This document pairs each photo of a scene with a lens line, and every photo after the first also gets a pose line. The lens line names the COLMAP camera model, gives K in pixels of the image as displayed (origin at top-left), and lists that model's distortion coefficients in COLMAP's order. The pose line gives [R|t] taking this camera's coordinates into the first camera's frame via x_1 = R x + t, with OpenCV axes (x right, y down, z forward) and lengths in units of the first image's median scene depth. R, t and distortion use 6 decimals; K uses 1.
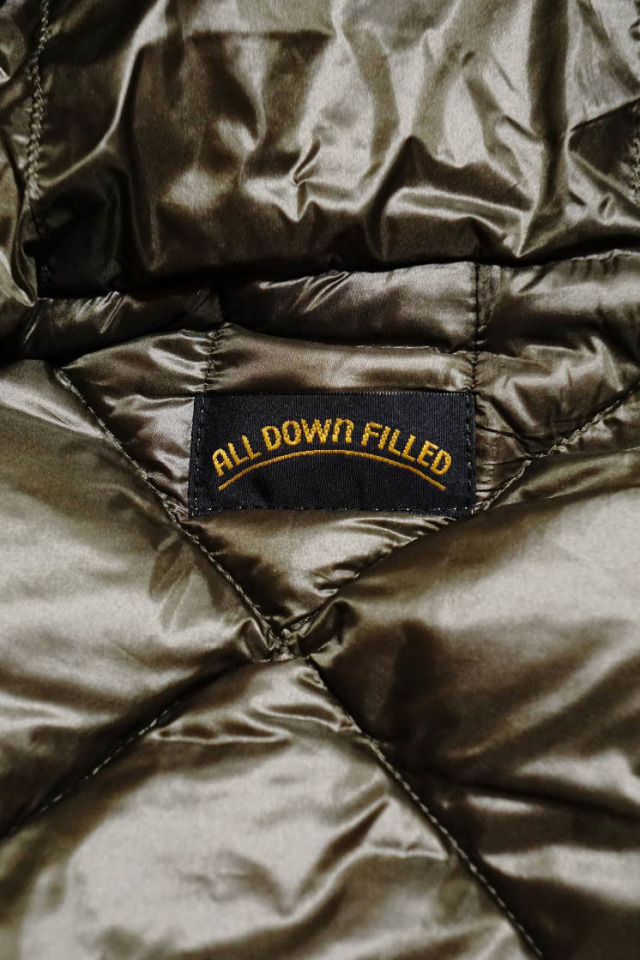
lens RADIAL K [[2281.5, 0, 318.7], [0, 2281.5, 480.2], [0, 0, 1]] dist [0.451743, 0.000000]
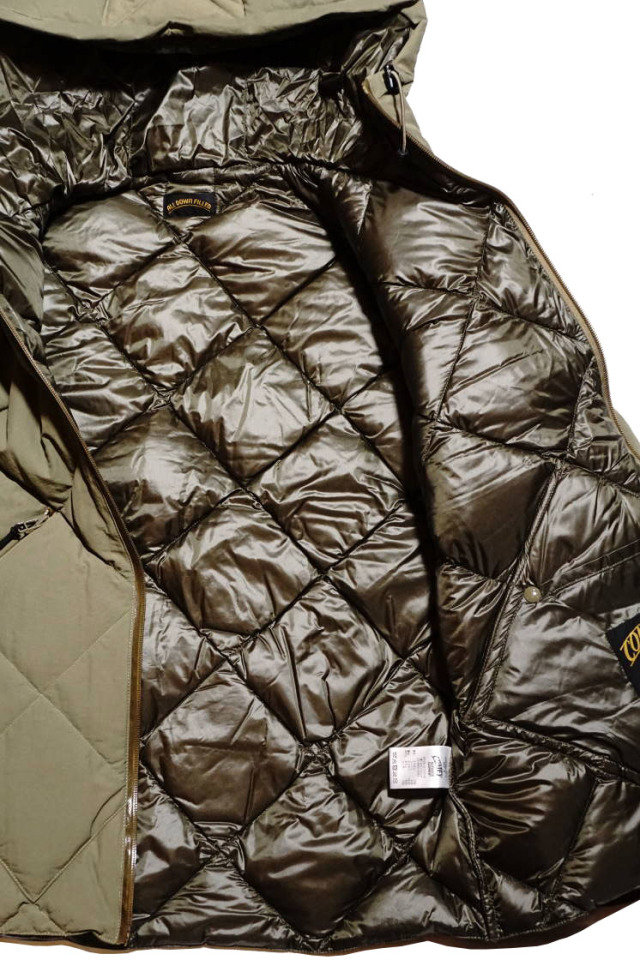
lens RADIAL K [[1296.2, 0, 322.7], [0, 1296.2, 479.9], [0, 0, 1]] dist [0.157377, 0.000000]
pose [[0.999222, -0.036825, -0.014151, 0.341629], [0.038486, 0.988742, 0.144599, 0.195038], [0.008667, -0.145031, 0.989389, -2.139299]]
